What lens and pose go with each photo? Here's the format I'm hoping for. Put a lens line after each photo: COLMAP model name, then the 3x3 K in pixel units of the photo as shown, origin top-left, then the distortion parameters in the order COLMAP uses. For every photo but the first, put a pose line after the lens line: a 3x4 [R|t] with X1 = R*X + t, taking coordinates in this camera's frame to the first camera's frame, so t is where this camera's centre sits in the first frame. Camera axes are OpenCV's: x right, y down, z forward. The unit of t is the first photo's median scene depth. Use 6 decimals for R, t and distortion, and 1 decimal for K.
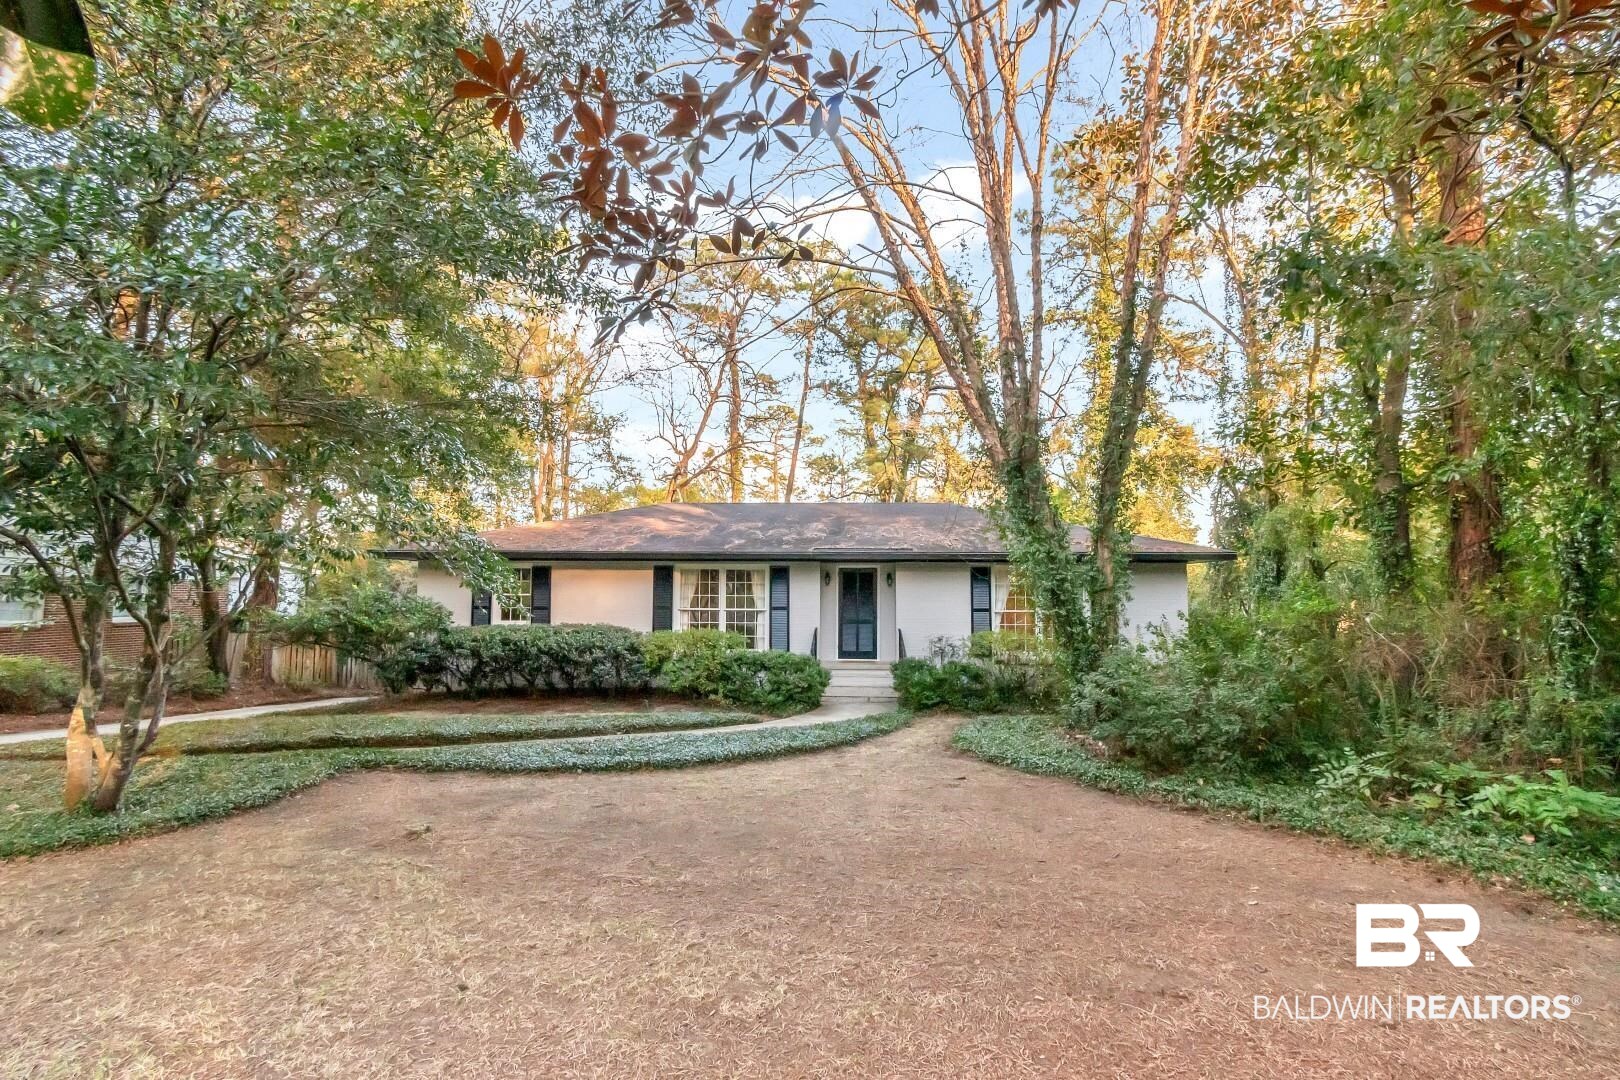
lens RADIAL K [[733.6, 0, 816.6], [0, 733.6, 523.9], [0, 0, 1]] dist [0.000856, 0.000097]
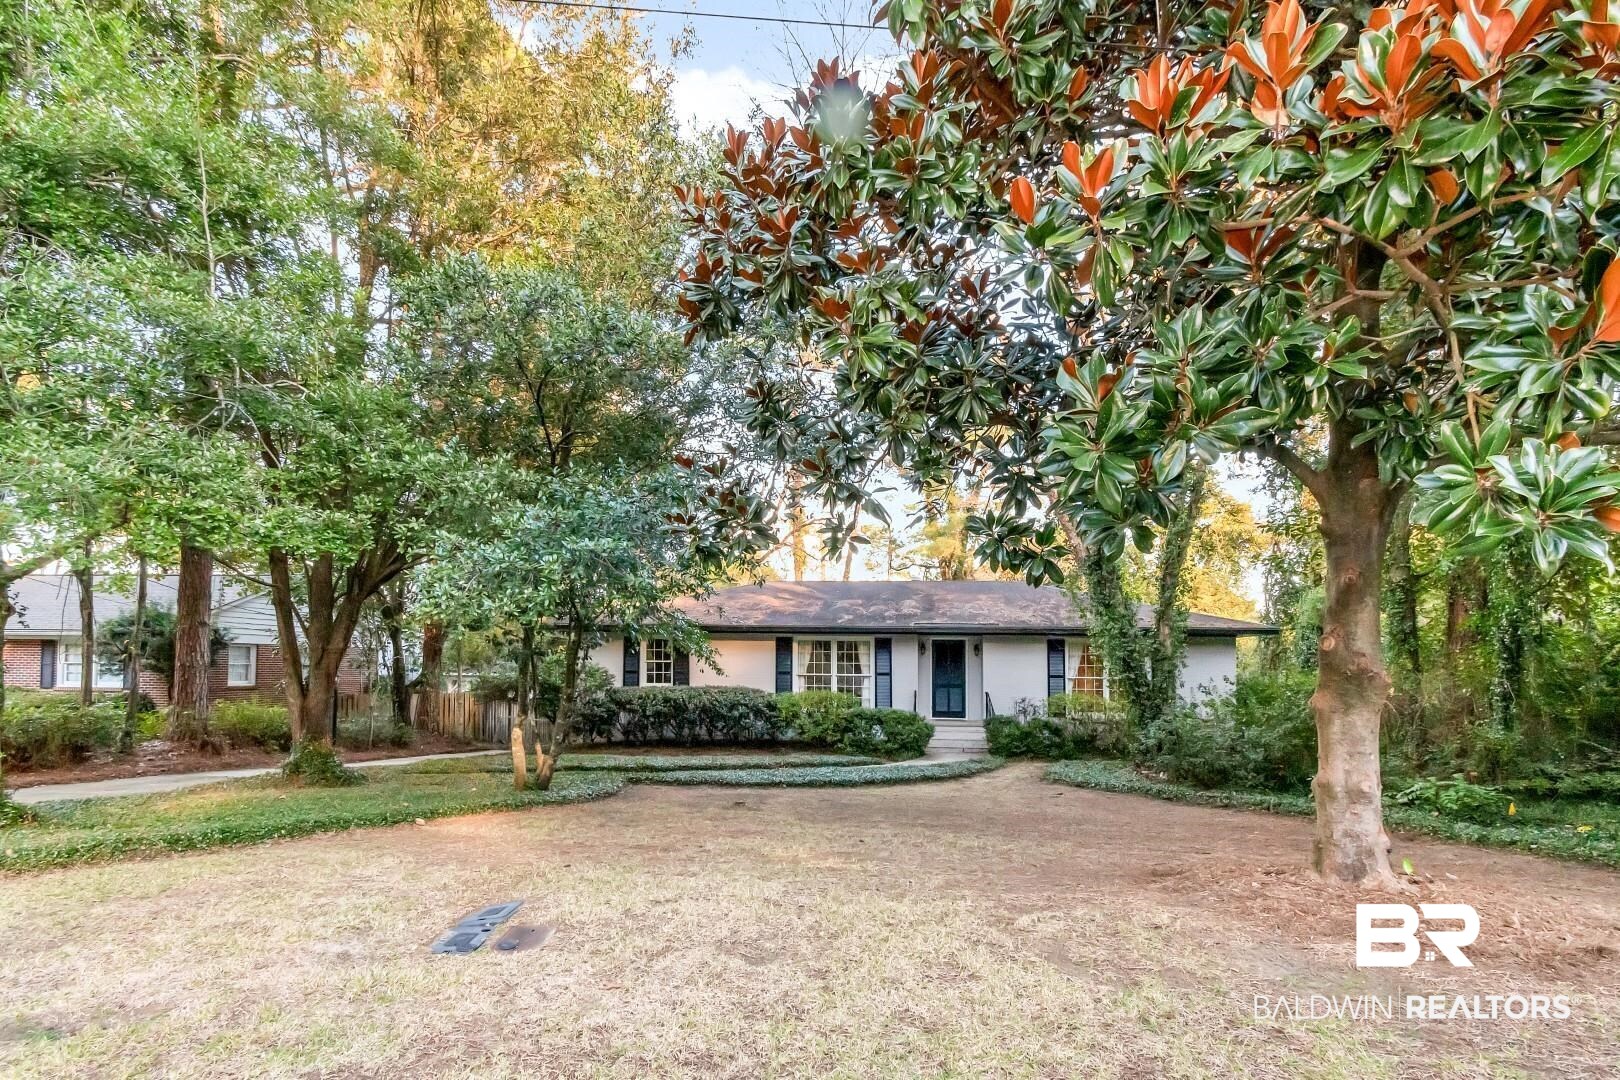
lens RADIAL K [[774.3, 0, 826.3], [0, 774.3, 604.2], [0, 0, 1]] dist [-0.001037, -0.000081]
pose [[0.999430, 0.002571, -0.033662, -0.111523], [-0.001992, 0.999850, 0.017233, -0.020001], [0.033701, -0.017156, 0.999285, -0.267830]]
